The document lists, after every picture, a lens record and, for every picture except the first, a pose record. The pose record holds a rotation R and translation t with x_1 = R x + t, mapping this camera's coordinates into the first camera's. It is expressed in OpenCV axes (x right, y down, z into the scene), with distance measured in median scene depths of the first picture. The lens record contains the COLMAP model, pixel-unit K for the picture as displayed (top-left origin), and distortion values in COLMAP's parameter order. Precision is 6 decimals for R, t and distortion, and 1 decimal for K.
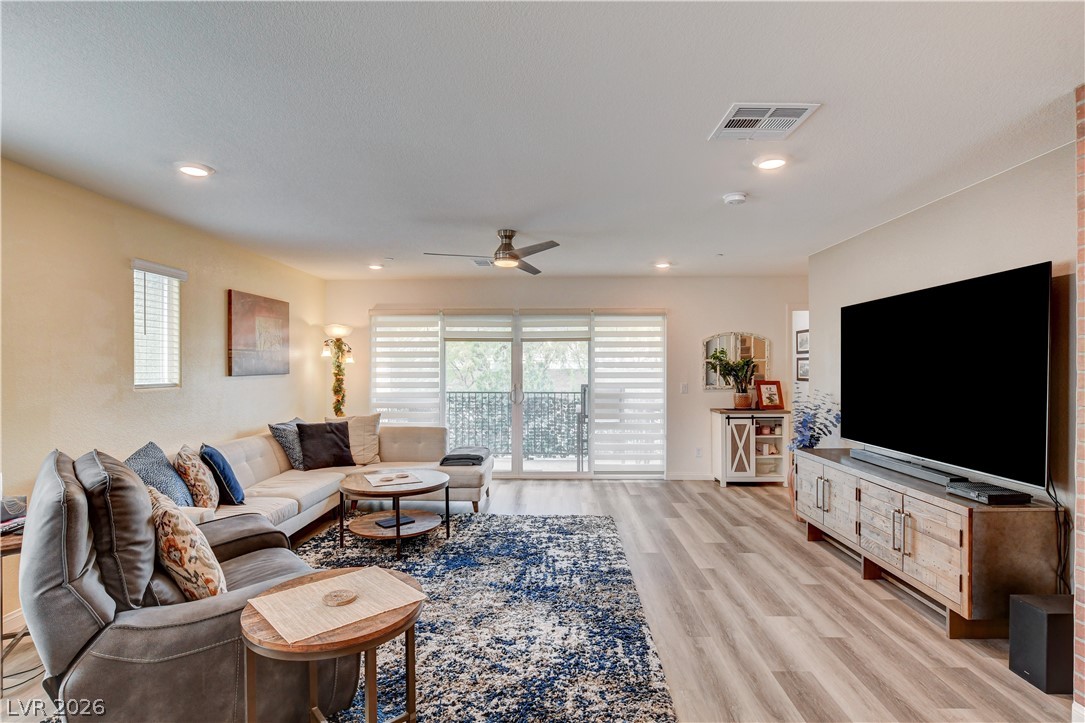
lens RADIAL K [[531.6, 0, 544.4], [0, 531.6, 368.4], [0, 0, 1]] dist [-0.024137, 0.002297]
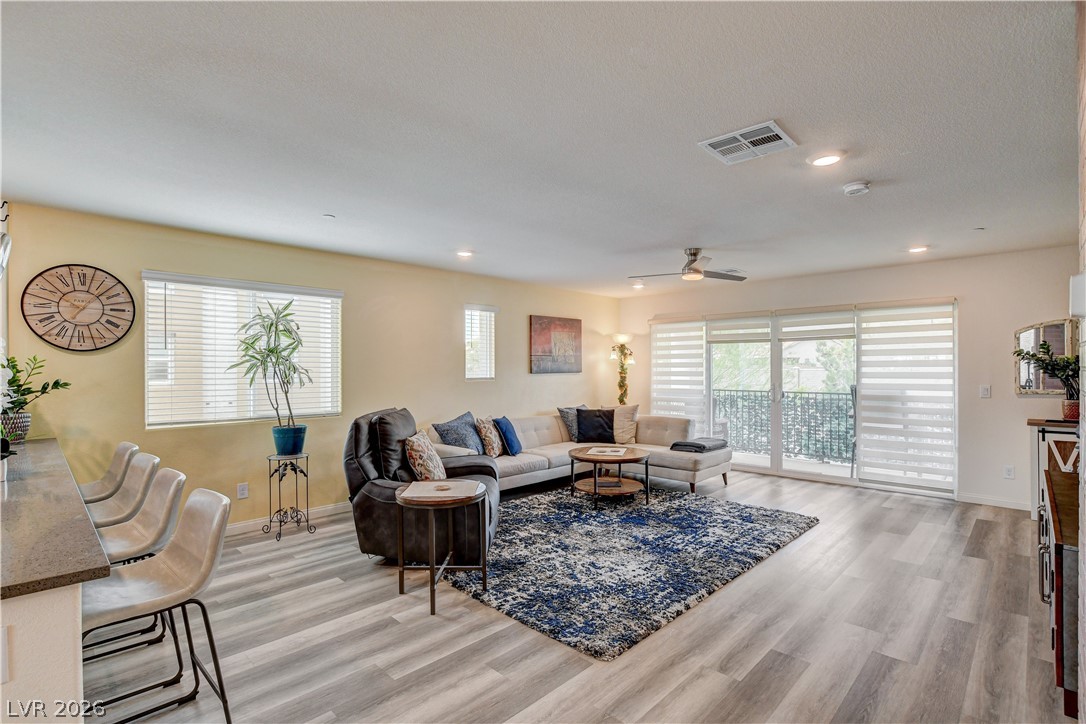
lens RADIAL K [[515.7, 0, 543.3], [0, 515.7, 367.8], [0, 0, 1]] dist [-0.022294, 0.001084]
pose [[0.733081, -0.002531, -0.680137, 0.358622], [0.001157, 0.999996, -0.002475, 0.002176], [0.680141, 0.001027, 0.733081, -0.035771]]
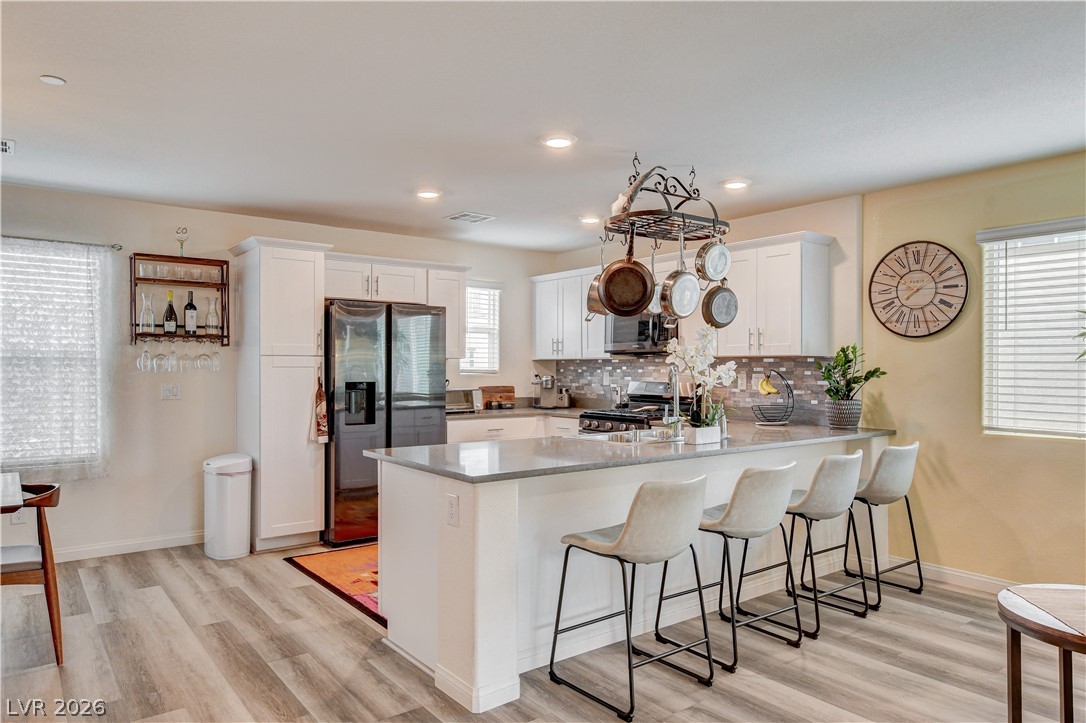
lens RADIAL K [[703.3, 0, 544.9], [0, 703.3, 370.1], [0, 0, 1]] dist [0.000104, 0.001776]
pose [[-0.780109, 0.000379, -0.625643, 0.325971], [-0.003628, 0.999980, 0.005130, 0.014054], [0.625633, 0.006272, -0.780092, 0.412355]]
